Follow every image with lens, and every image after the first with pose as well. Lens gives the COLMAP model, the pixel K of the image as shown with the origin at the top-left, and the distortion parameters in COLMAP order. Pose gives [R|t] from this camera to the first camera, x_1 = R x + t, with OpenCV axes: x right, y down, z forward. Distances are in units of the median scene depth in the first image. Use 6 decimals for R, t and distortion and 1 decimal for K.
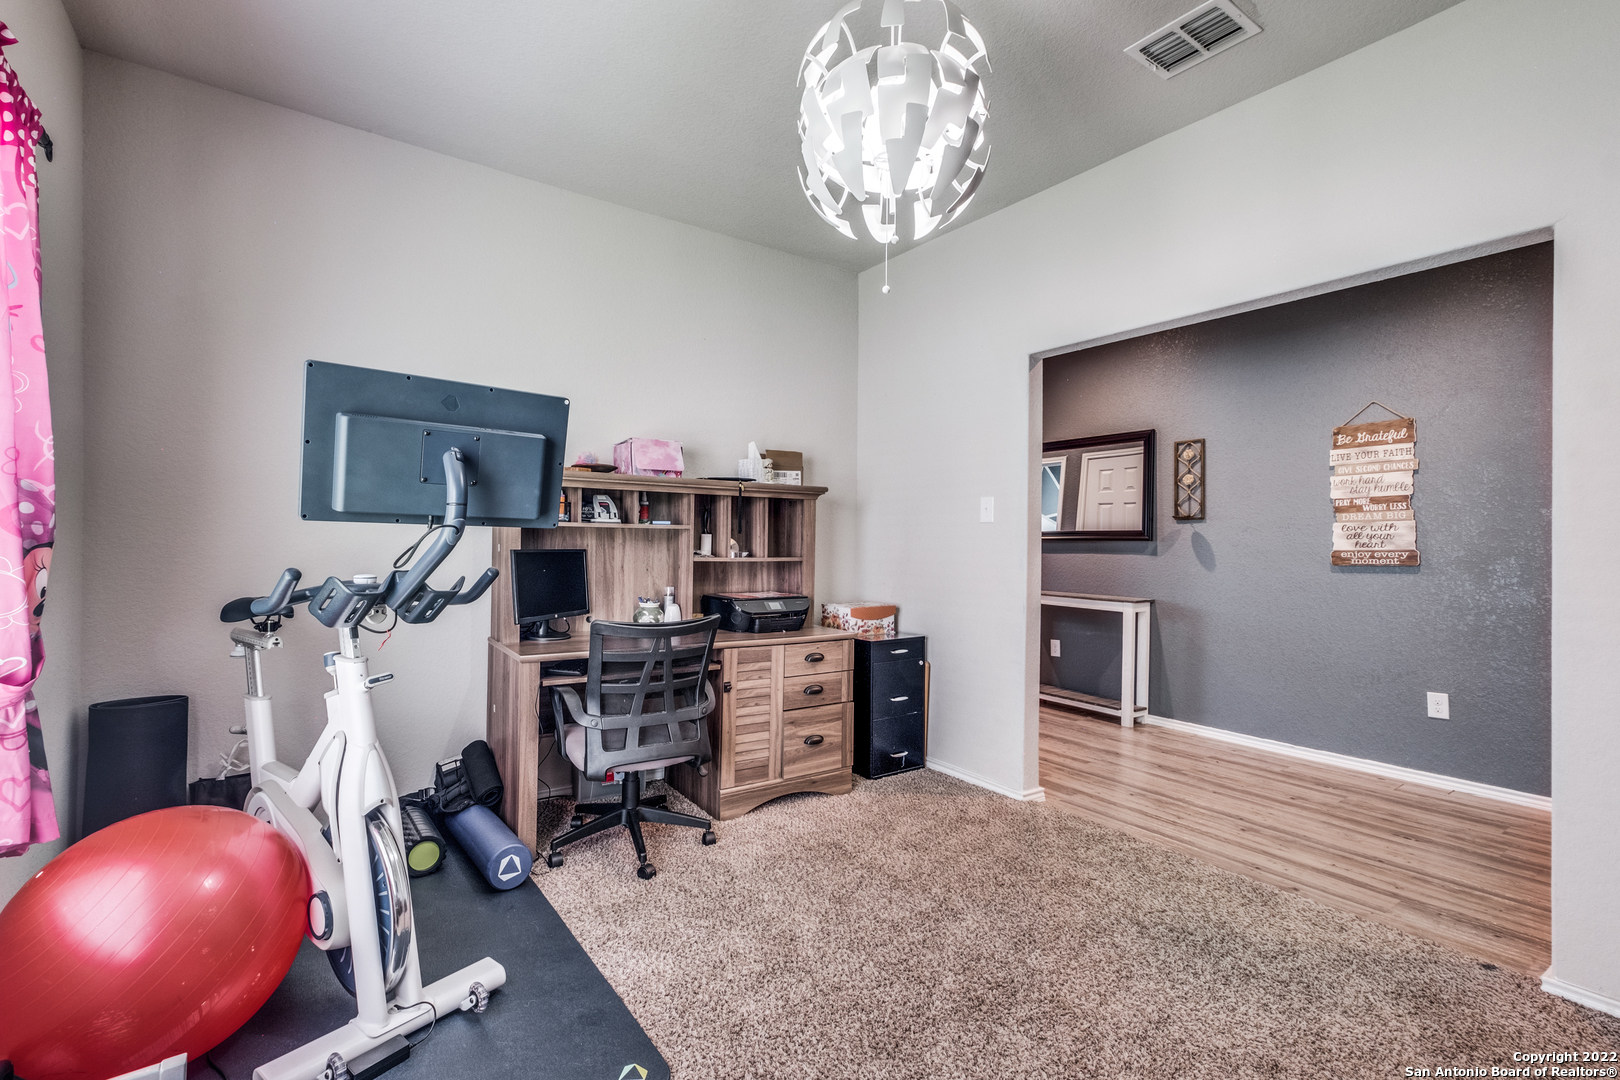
lens RADIAL K [[708.8, 0, 800.0], [0, 708.8, 542.0], [0, 0, 1]] dist [0.003573, 0.000265]
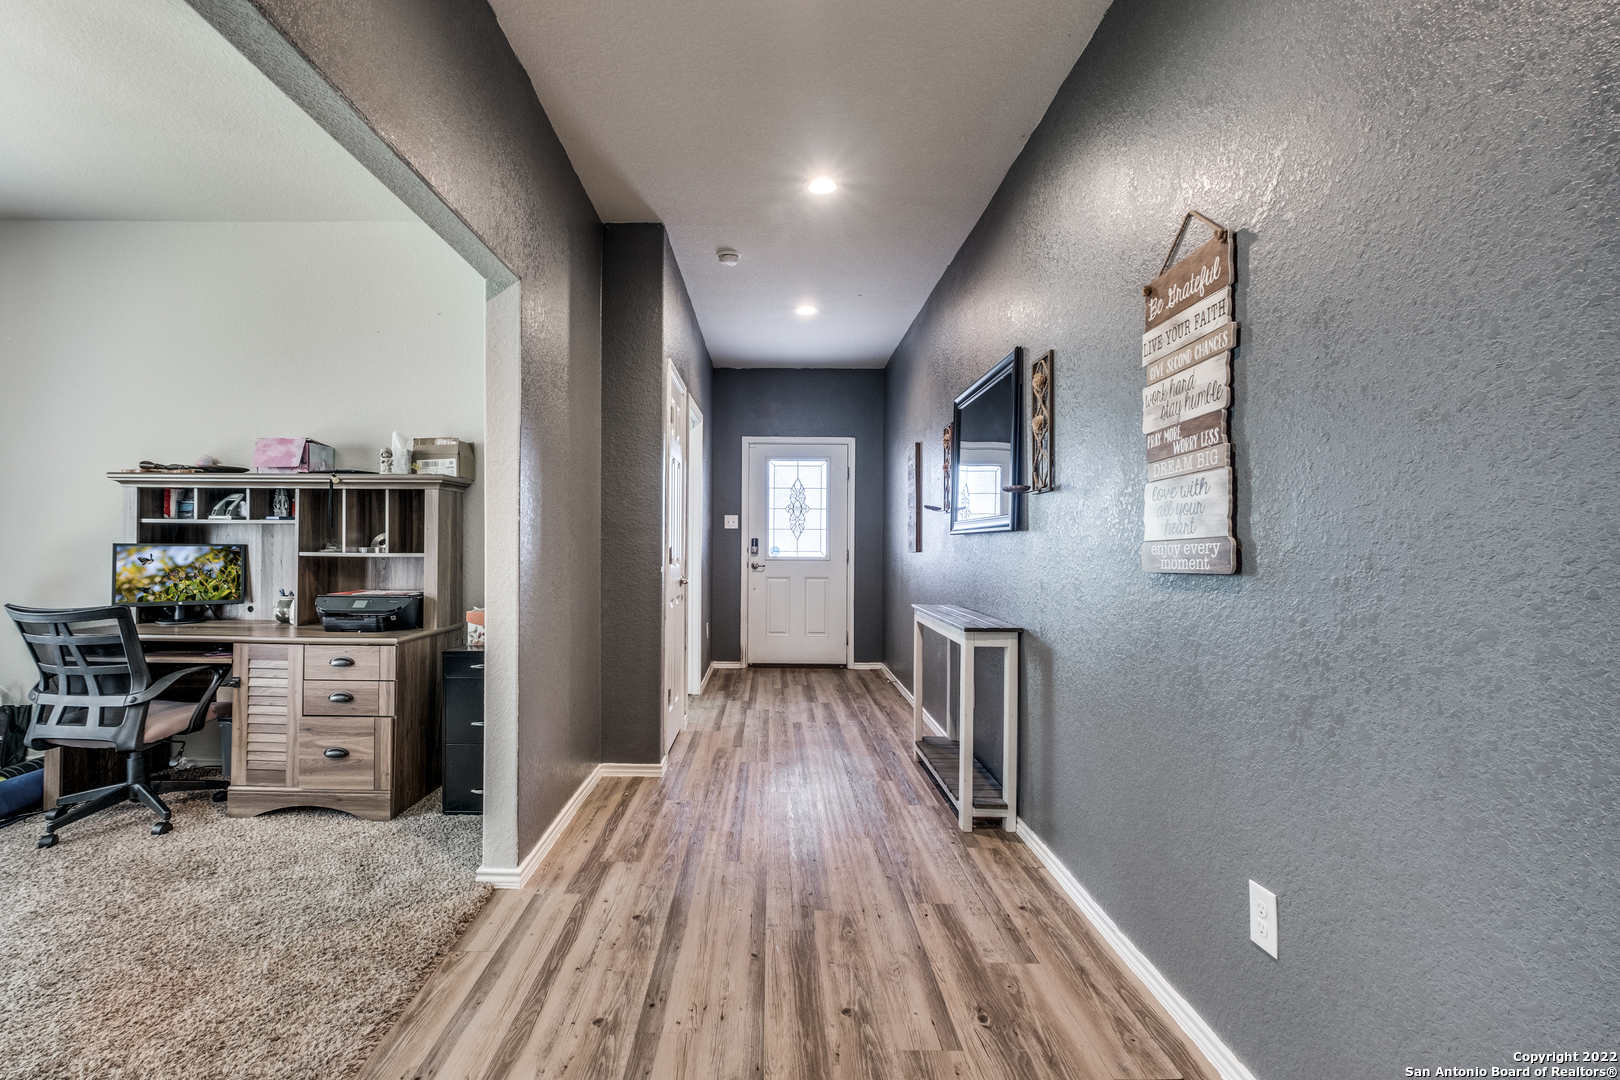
lens RADIAL K [[717.0, 0, 793.5], [0, 717.0, 544.6], [0, 0, 1]] dist [0.004596, 0.000134]
pose [[0.823678, -0.006685, -0.567018, 1.014373], [0.001216, 0.999949, -0.010023, 0.022478], [0.567057, 0.007566, 0.823644, 0.565663]]
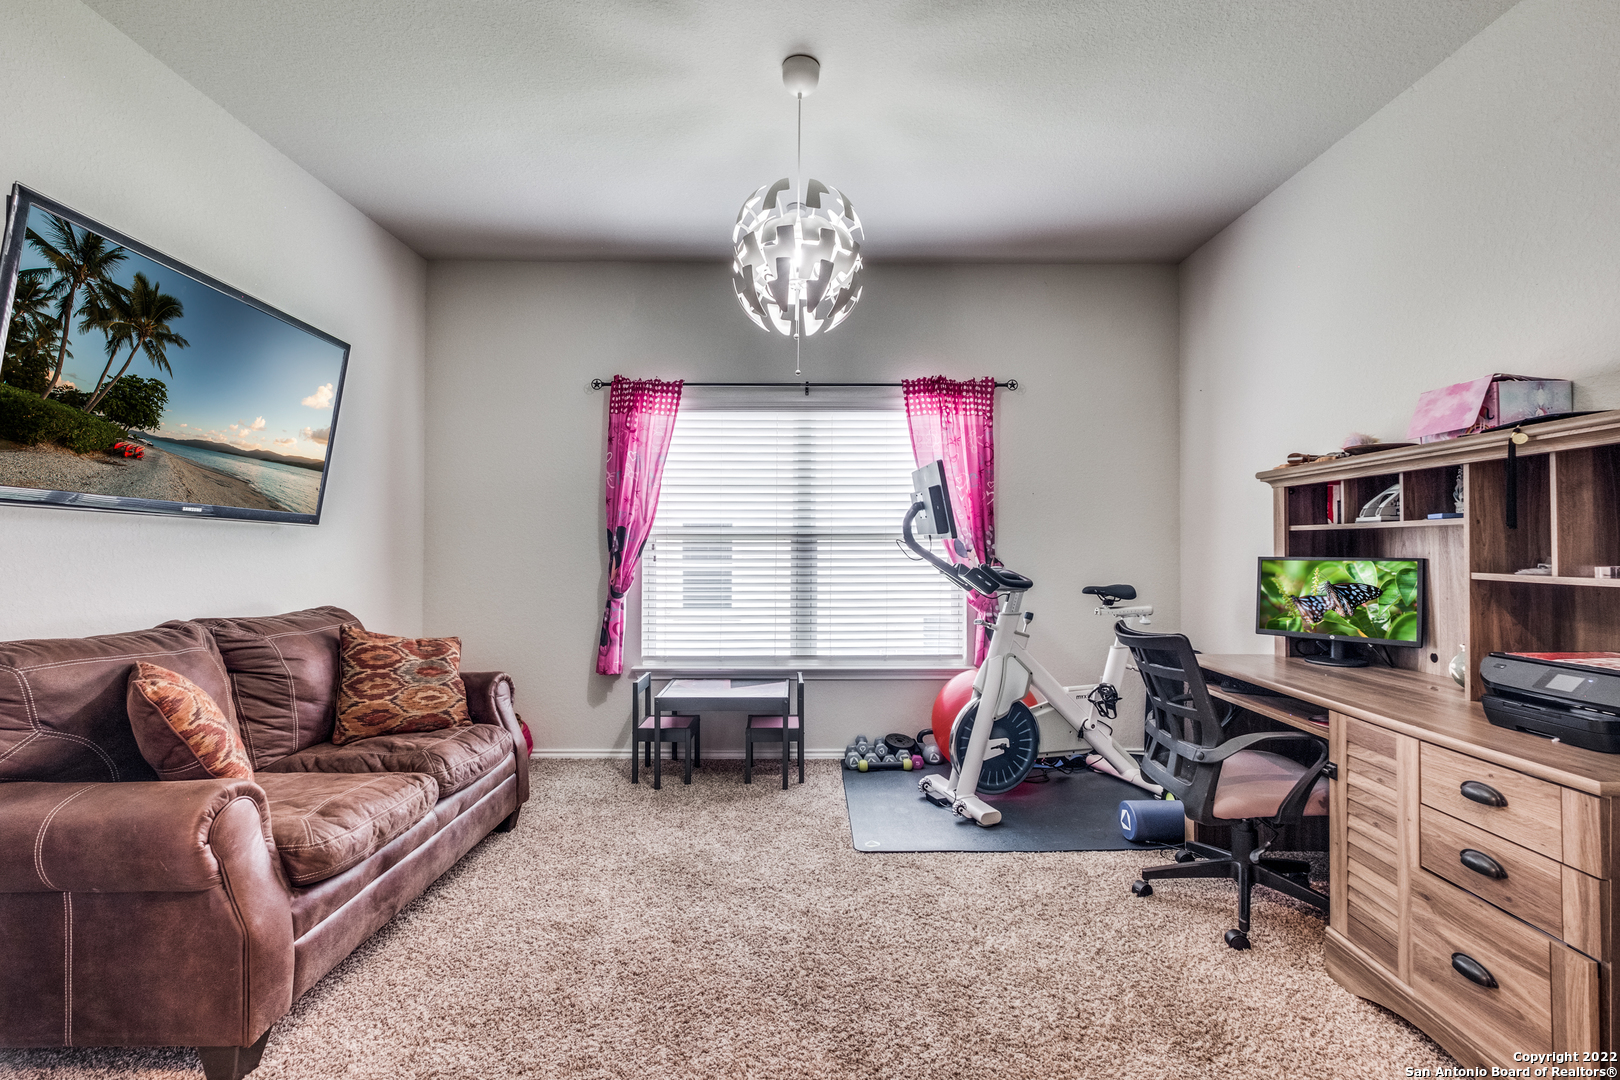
lens RADIAL K [[717.0, 0, 793.5], [0, 717.0, 544.6], [0, 0, 1]] dist [0.004596, 0.000134]
pose [[-0.580249, -0.017518, -0.814251, 0.659675], [-0.011348, 0.999845, -0.013424, 0.012720], [0.814360, 0.001450, -0.580358, 0.901222]]
